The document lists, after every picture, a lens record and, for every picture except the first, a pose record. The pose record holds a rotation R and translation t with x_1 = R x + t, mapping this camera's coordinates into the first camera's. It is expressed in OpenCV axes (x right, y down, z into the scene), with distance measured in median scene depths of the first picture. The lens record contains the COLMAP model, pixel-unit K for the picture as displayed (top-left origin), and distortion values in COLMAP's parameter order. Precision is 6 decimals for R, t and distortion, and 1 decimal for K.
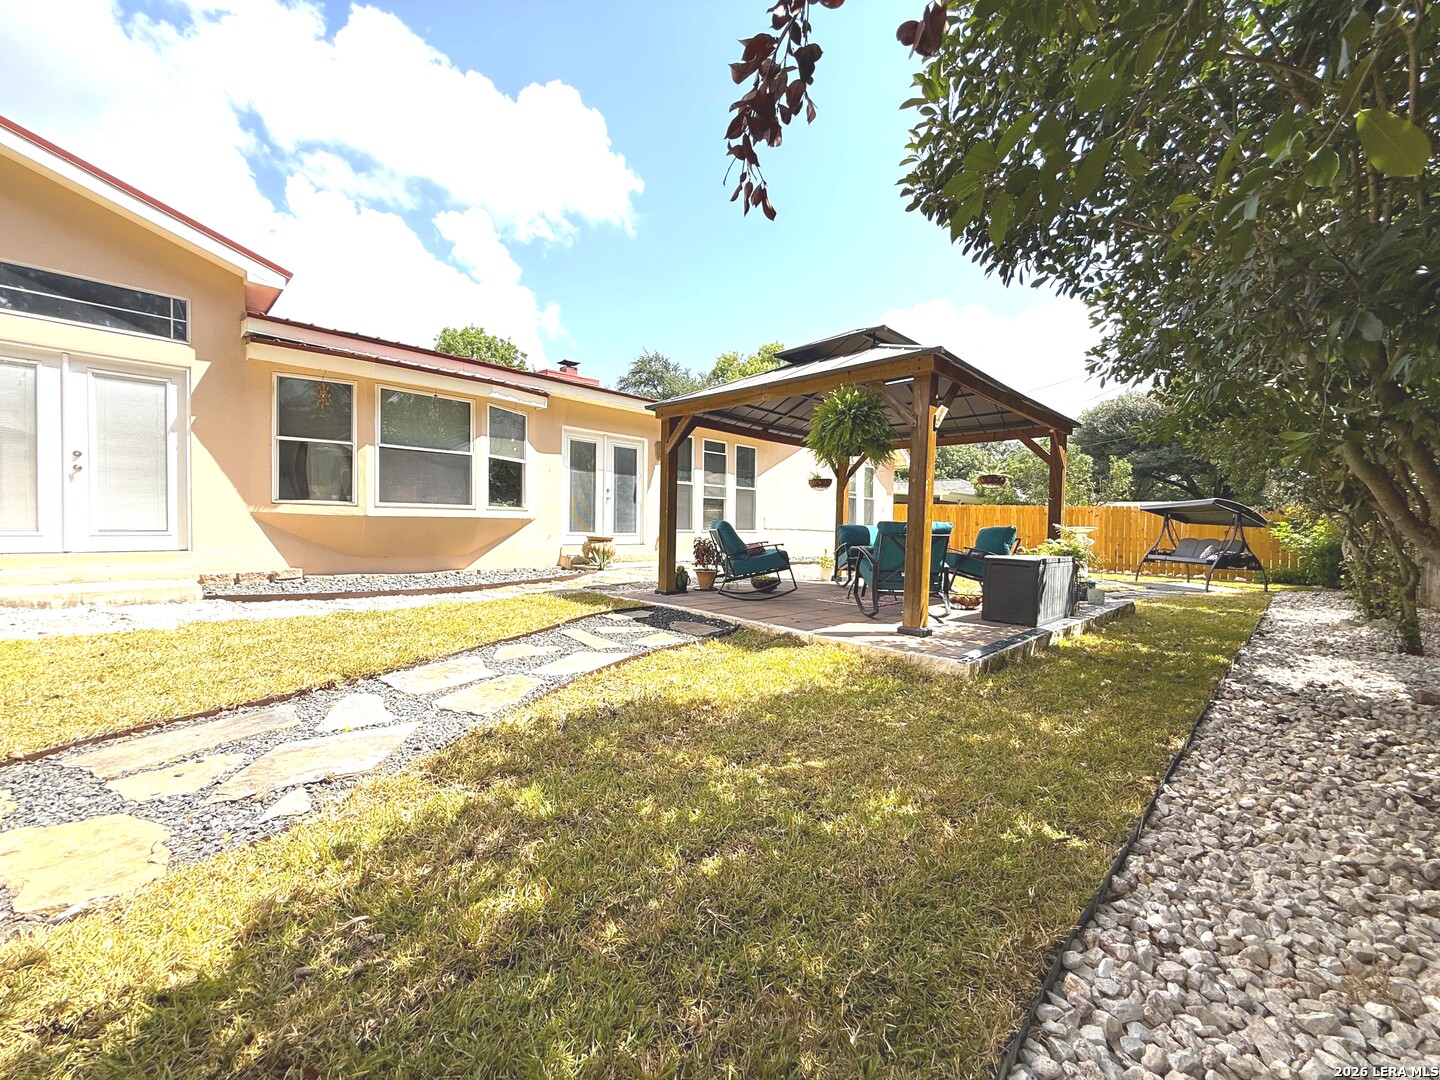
lens RADIAL K [[575.9, 0, 723.5], [0, 575.9, 545.2], [0, 0, 1]] dist [-0.000715, 0.000707]
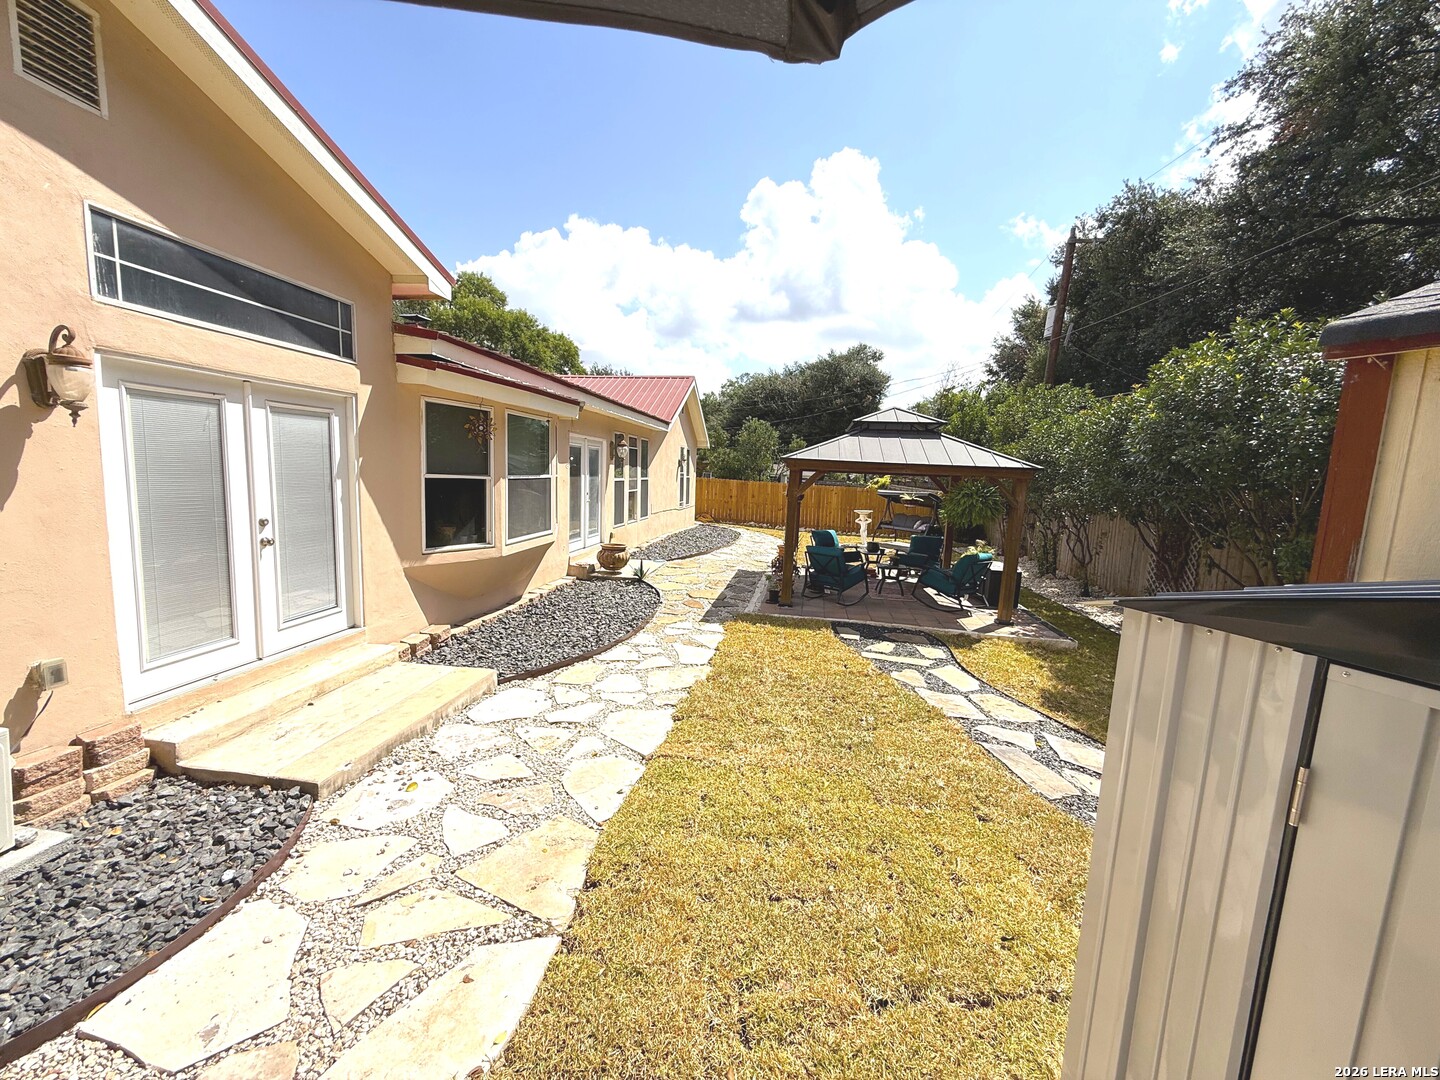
lens RADIAL K [[575.9, 0, 720.8], [0, 575.9, 543.6], [0, 0, 1]] dist [-0.000715, 0.000707]
pose [[0.809870, -0.058521, 0.583683, -0.764057], [-0.006329, 0.994082, 0.108450, -0.151467], [-0.586576, -0.091524, 0.804706, 0.060055]]
